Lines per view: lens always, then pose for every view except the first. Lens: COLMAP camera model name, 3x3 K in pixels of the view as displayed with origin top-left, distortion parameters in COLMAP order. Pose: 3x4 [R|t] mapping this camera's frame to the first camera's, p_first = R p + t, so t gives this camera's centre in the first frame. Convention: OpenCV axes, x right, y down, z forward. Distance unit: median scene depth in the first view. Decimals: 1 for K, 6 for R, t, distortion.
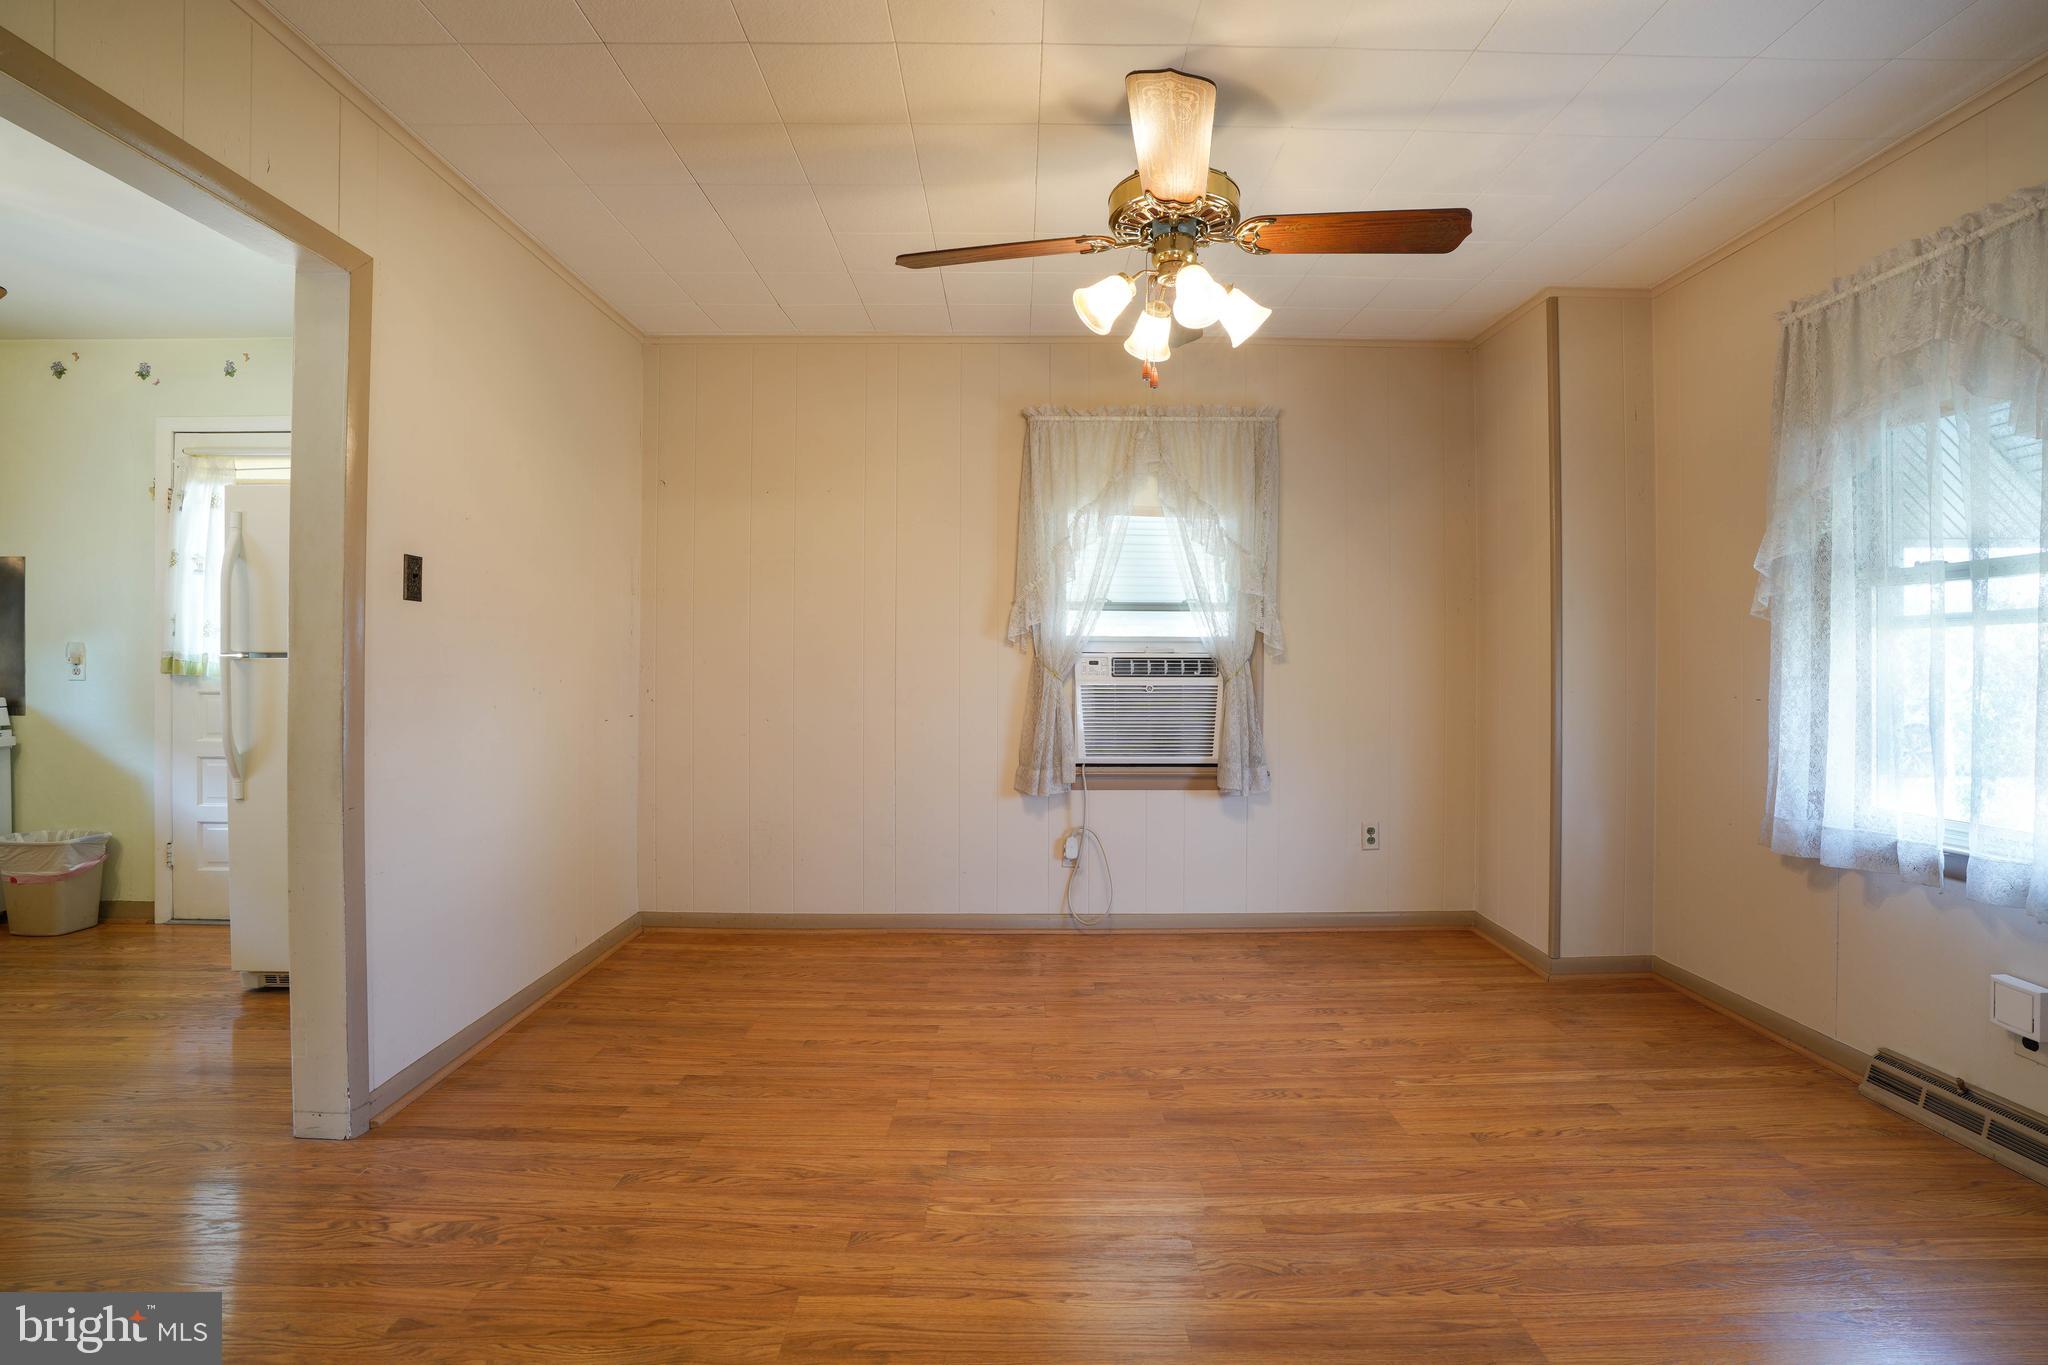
lens RADIAL K [[971.7, 0, 1029.8], [0, 971.7, 666.1], [0, 0, 1]] dist [-0.066176, 0.024385]
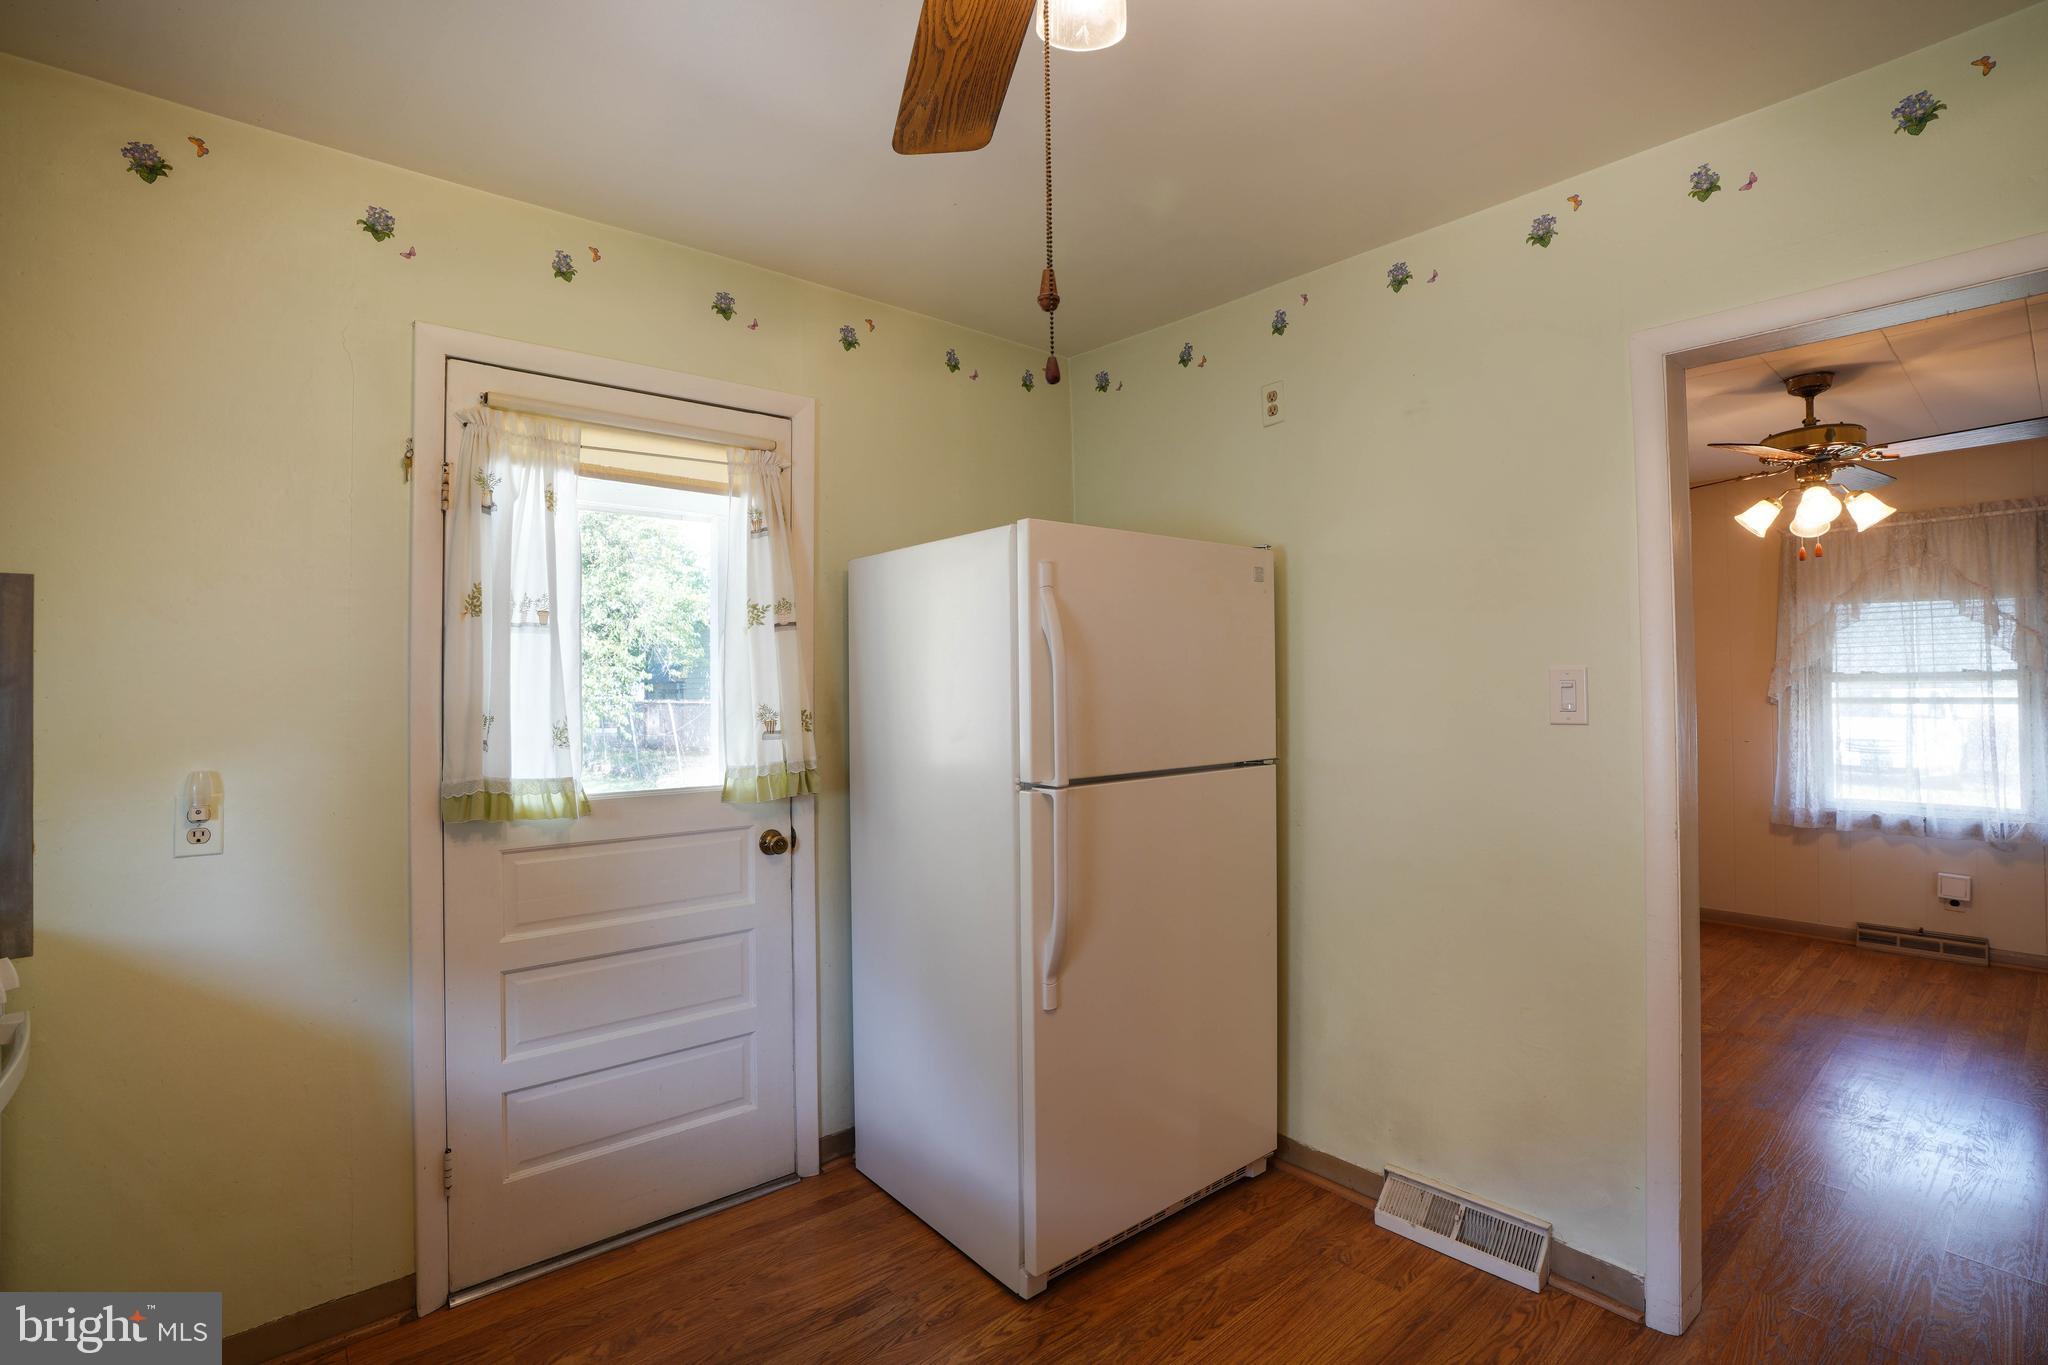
lens RADIAL K [[954.5, 0, 1023.9], [0, 954.5, 672.1], [0, 0, 1]] dist [-0.074934, 0.029856]
pose [[0.767242, -0.000139, 0.641357, -1.604264], [0.012266, 0.999820, -0.014456, -0.100617], [-0.641240, 0.018958, 0.767106, 0.640859]]
